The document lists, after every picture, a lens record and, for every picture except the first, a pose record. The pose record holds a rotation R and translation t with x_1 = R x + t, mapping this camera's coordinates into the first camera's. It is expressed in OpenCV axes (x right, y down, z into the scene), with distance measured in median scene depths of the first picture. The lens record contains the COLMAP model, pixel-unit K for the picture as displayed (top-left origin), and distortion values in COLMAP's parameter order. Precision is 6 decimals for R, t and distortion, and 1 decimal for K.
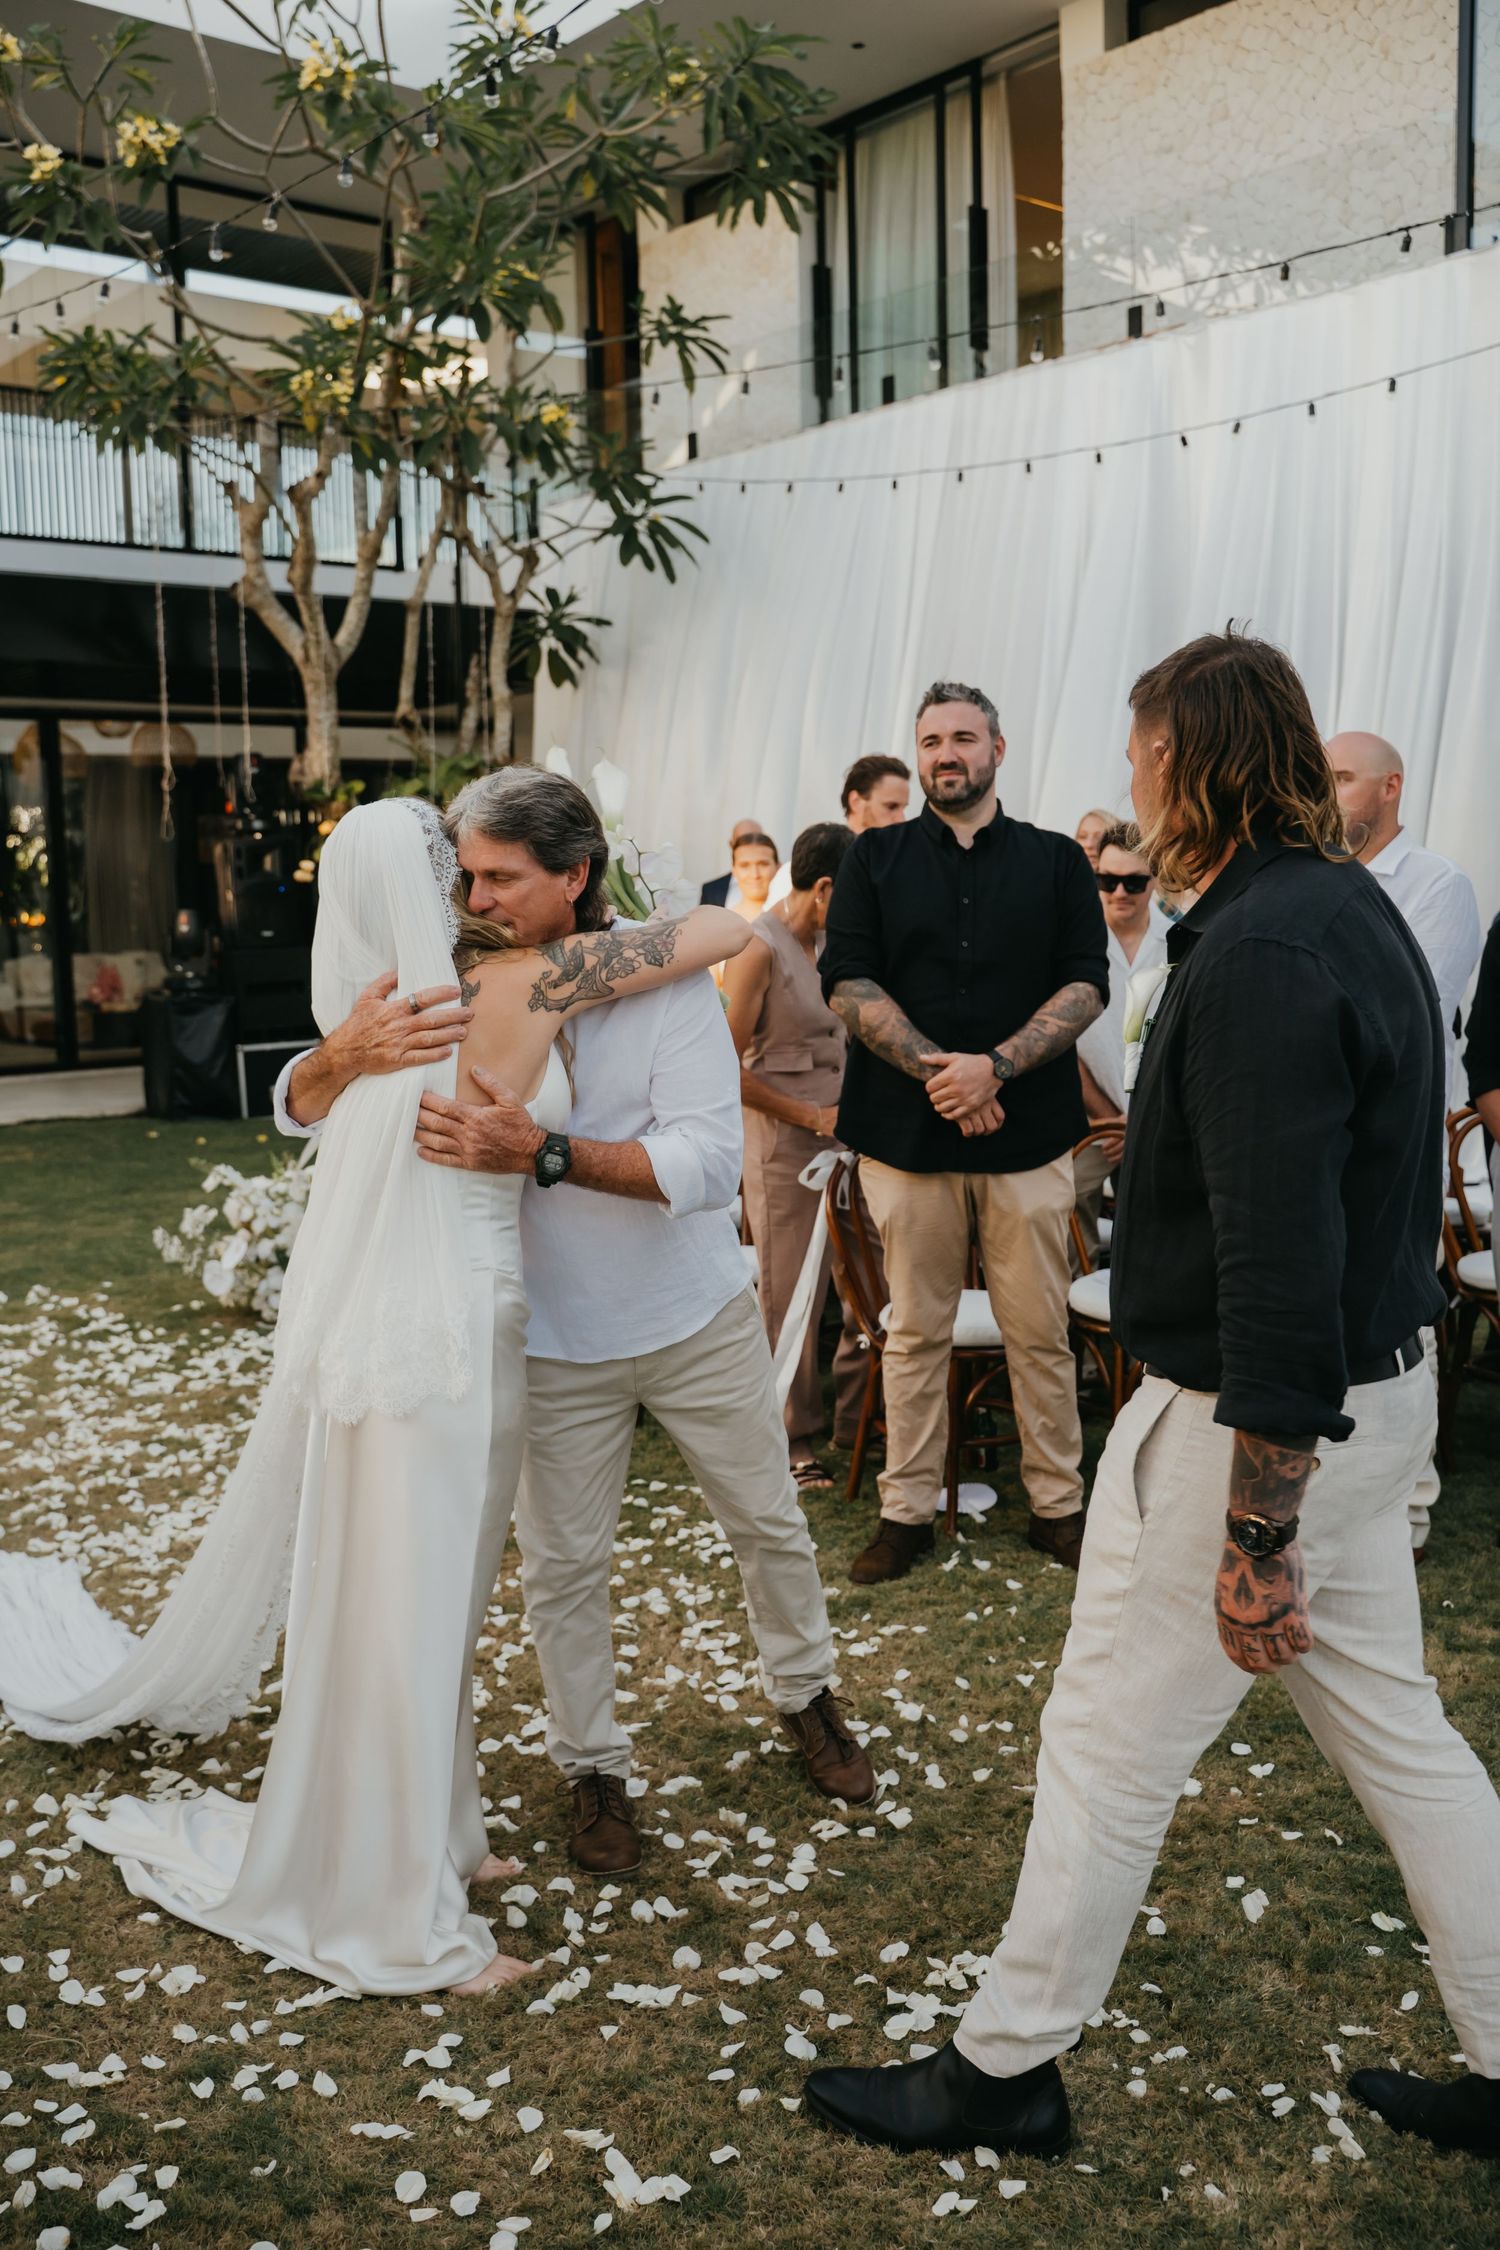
lens RADIAL K [[2083.9, 0, 733.5], [0, 2083.9, 1124.0], [0, 0, 1]] dist [-0.026862, 0.000000]
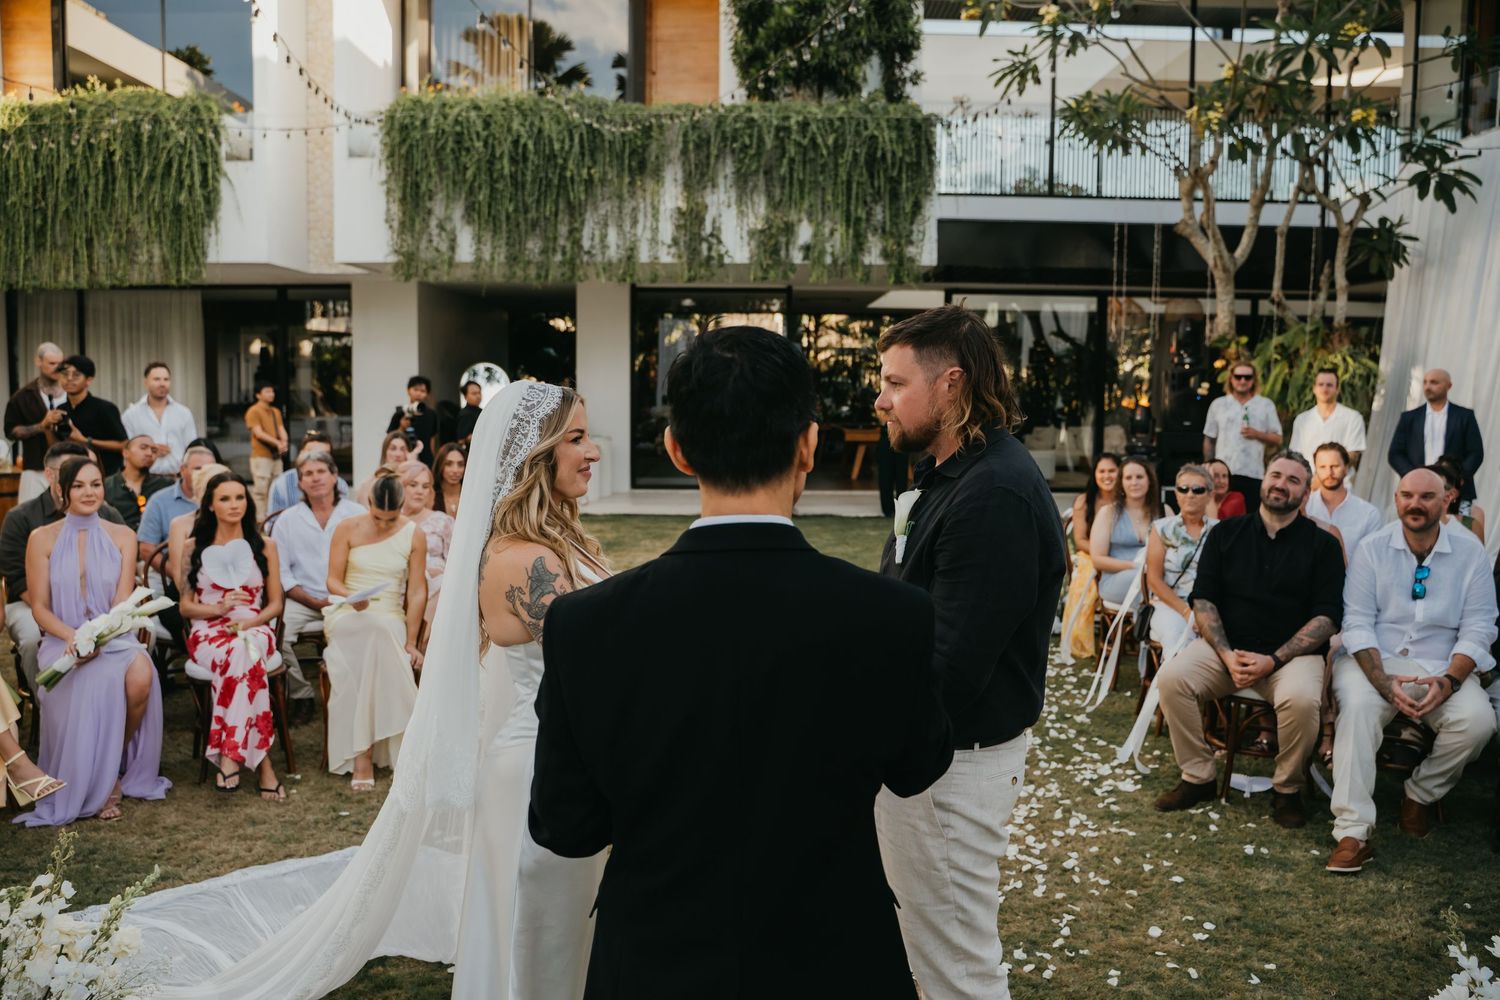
lens RADIAL K [[1270.6, 0, 771.4], [0, 1270.6, 492.5], [0, 0, 1]] dist [-0.081439, 0.072892]
pose [[0.779439, 0.085582, -0.620605, 0.215397], [-0.100277, 0.994896, 0.011256, -0.016087], [0.618401, 0.053459, 0.784043, -0.035753]]
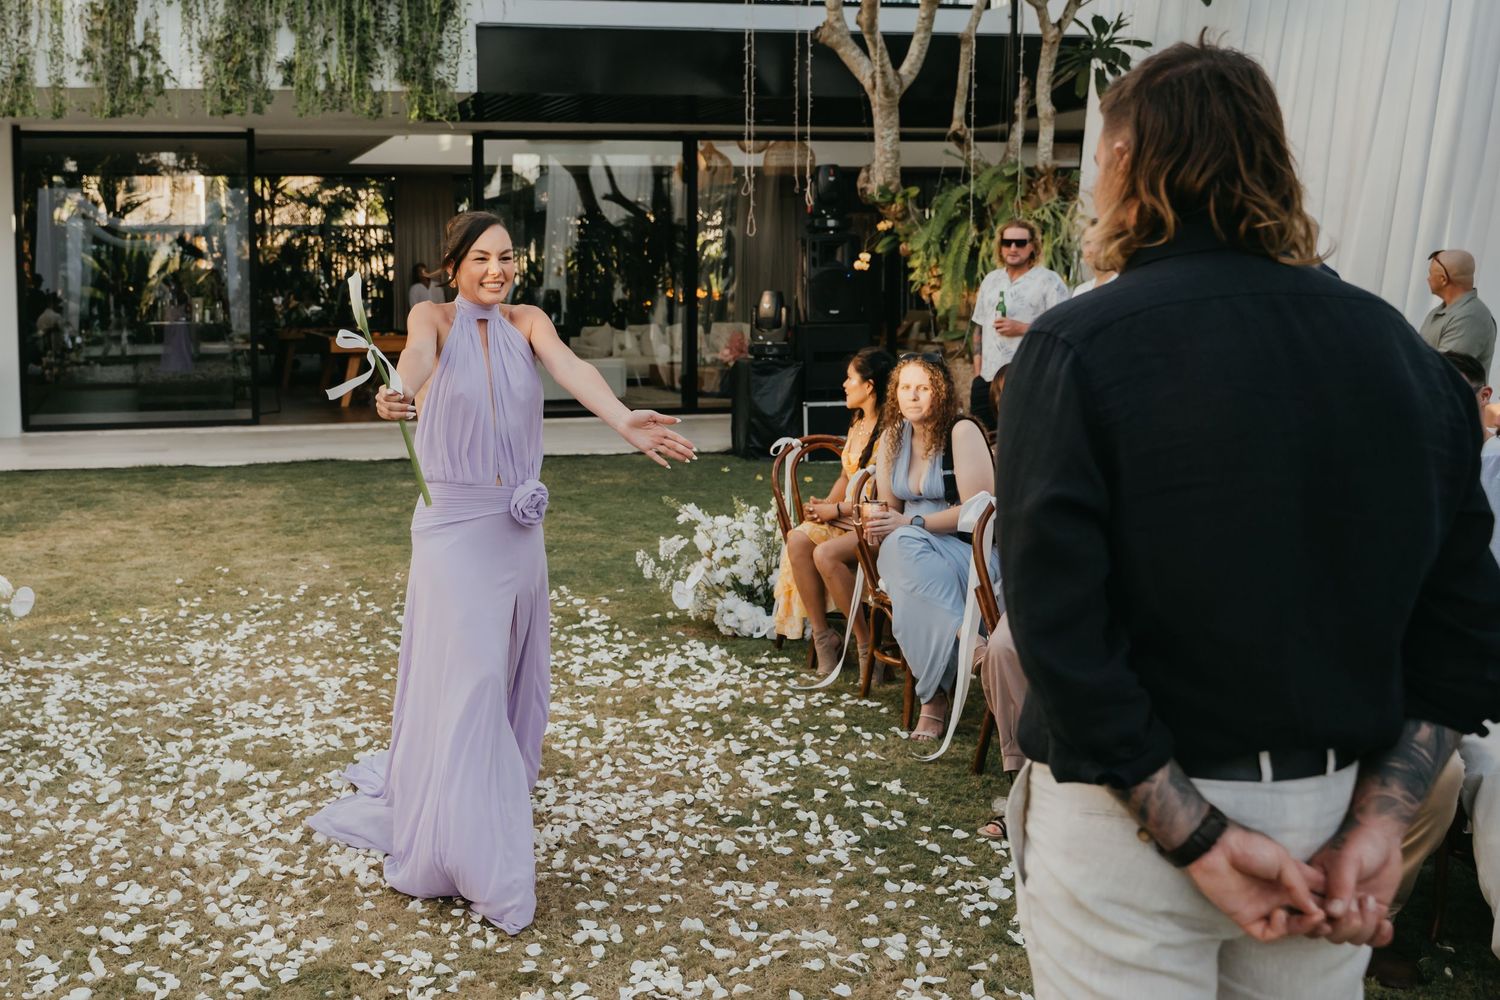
lens RADIAL K [[1660.9, 0, 474.7], [0, 1660.9, 412.2], [0, 0, 1]] dist [0.010372, 0.000000]
pose [[0.880153, 0.051987, -0.471835, 0.073187], [-0.064898, 0.997830, -0.011119, -0.010726], [0.470233, 0.040408, 0.881617, 0.055158]]
